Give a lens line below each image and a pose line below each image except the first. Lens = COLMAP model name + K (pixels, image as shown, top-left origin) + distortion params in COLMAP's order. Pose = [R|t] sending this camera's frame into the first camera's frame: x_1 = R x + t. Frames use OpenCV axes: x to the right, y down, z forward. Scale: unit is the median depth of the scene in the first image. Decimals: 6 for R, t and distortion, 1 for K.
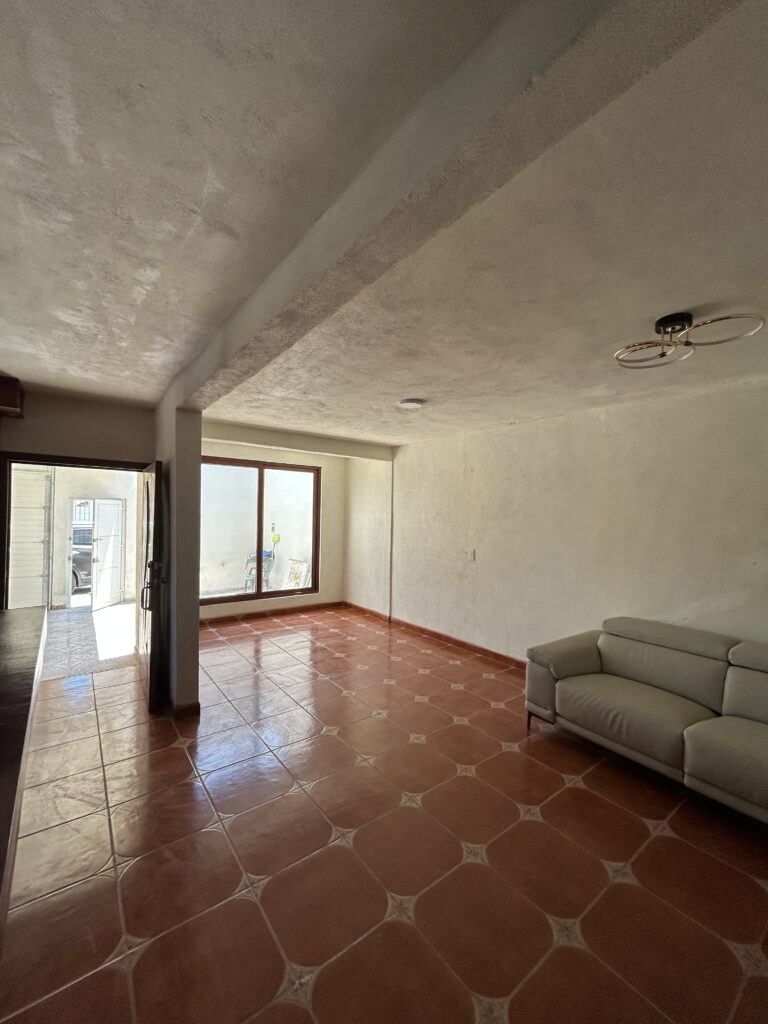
lens RADIAL K [[410.9, 0, 387.5], [0, 410.9, 513.9], [0, 0, 1]] dist [0.000039, 0.000510]
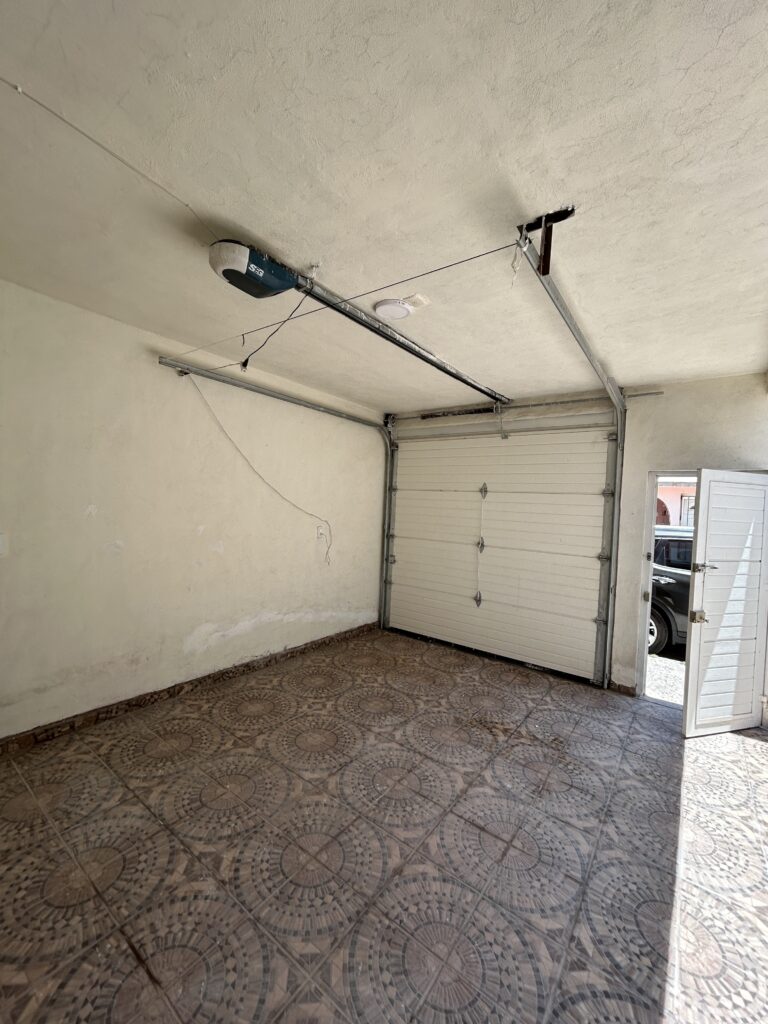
lens RADIAL K [[410.9, 0, 385.5], [0, 410.9, 521.0], [0, 0, 1]] dist [0.000039, 0.000510]
pose [[0.266090, 0.043302, -0.962975, -0.395713], [-0.019223, 0.999030, 0.039612, 0.005471], [0.963757, 0.007971, 0.266664, 0.580455]]
